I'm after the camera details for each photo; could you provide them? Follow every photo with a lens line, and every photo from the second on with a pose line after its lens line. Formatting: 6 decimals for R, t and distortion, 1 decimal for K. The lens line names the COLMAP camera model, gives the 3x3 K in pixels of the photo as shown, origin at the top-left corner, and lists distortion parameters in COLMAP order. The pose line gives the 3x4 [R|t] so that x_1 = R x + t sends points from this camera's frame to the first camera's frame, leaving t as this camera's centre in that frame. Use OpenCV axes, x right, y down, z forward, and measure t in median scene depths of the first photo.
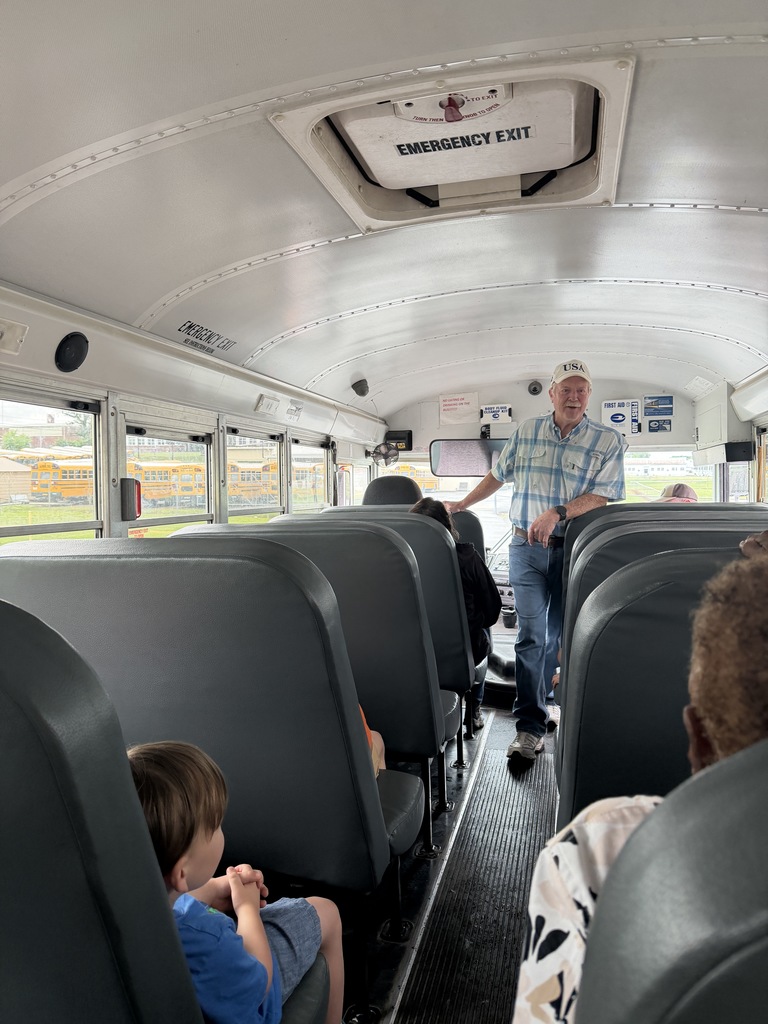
lens RADIAL K [[724.2, 0, 367.2], [0, 724.2, 560.8], [0, 0, 1]] dist [-0.000504, -0.006824]
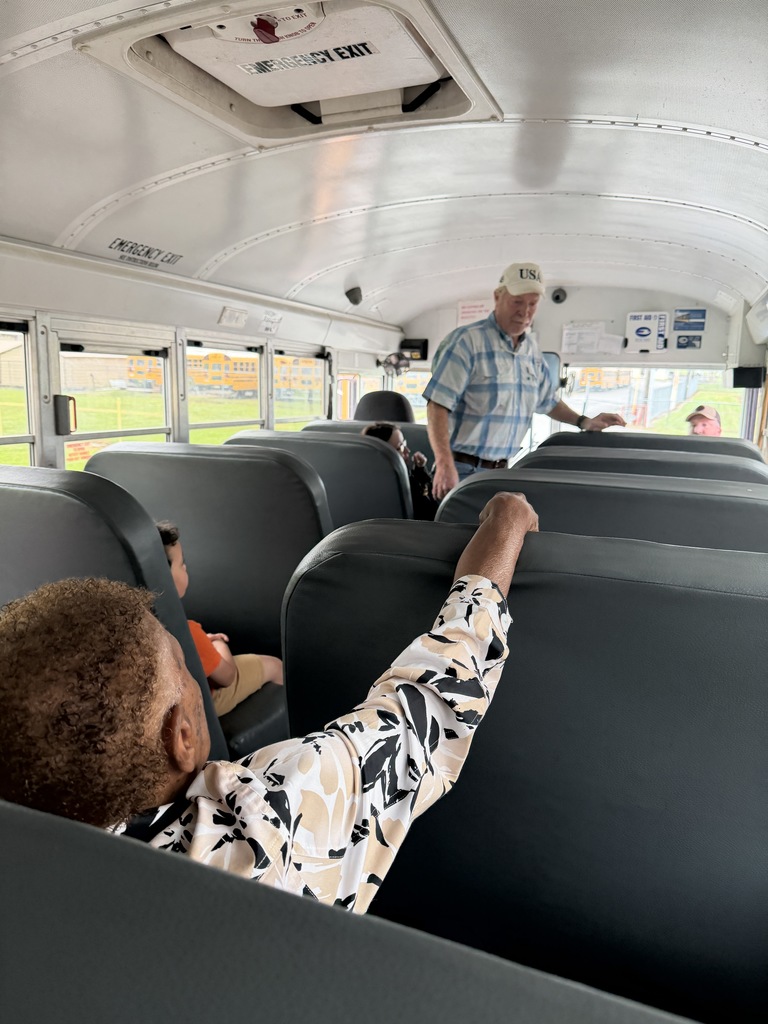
lens RADIAL K [[724.2, 0, 354.8], [0, 724.2, 554.9], [0, 0, 1]] dist [-0.000504, -0.006824]
pose [[0.989704, 0.063427, -0.128305, 0.190092], [-0.045997, 0.989843, 0.134517, -0.035684], [0.135534, -0.127230, 0.982570, -0.002722]]
